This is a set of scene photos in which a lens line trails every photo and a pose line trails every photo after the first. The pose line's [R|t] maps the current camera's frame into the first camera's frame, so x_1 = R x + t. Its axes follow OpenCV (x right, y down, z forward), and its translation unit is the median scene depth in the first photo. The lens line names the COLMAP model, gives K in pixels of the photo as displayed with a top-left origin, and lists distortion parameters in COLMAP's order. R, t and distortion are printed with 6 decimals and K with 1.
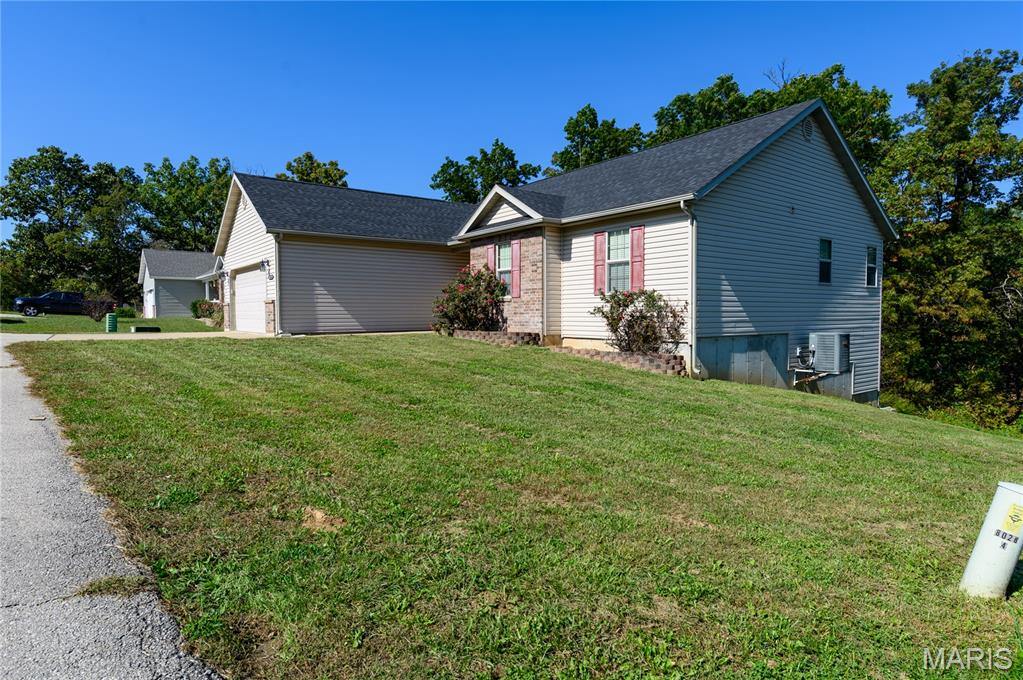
lens RADIAL K [[577.6, 0, 511.5], [0, 577.6, 340.0], [0, 0, 1]] dist [-0.000223, -0.000065]
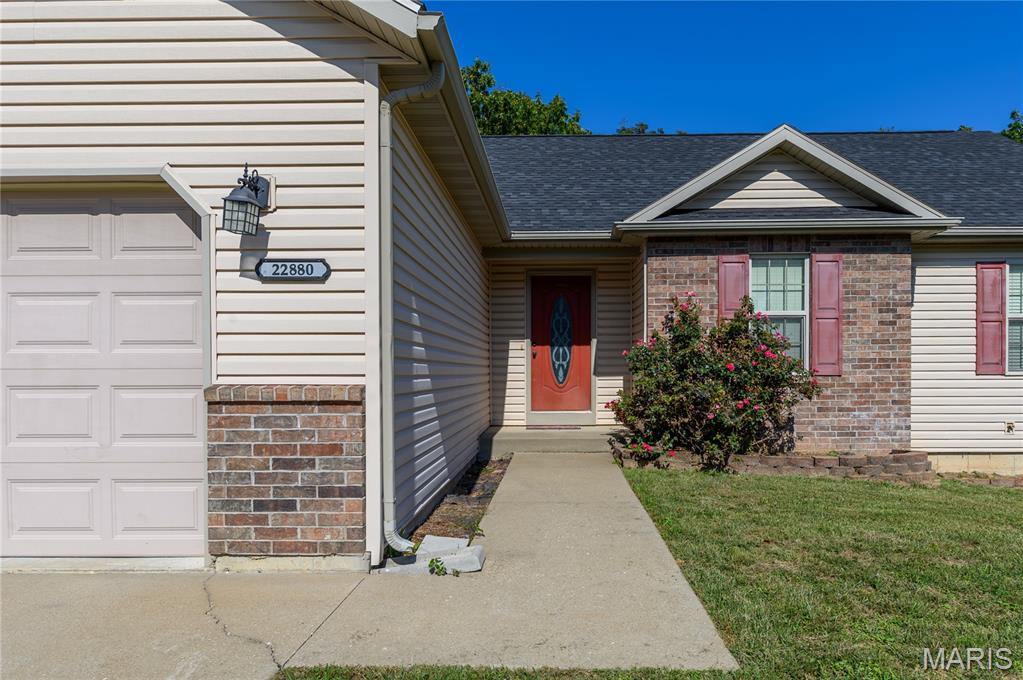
lens RADIAL K [[701.0, 0, 547.6], [0, 701.0, 384.6], [0, 0, 1]] dist [0.001096, 0.000083]
pose [[0.612438, -0.012114, 0.790426, -0.557719], [0.036120, 0.999267, -0.012673, -0.064677], [-0.789693, 0.036312, 0.612427, 0.797693]]
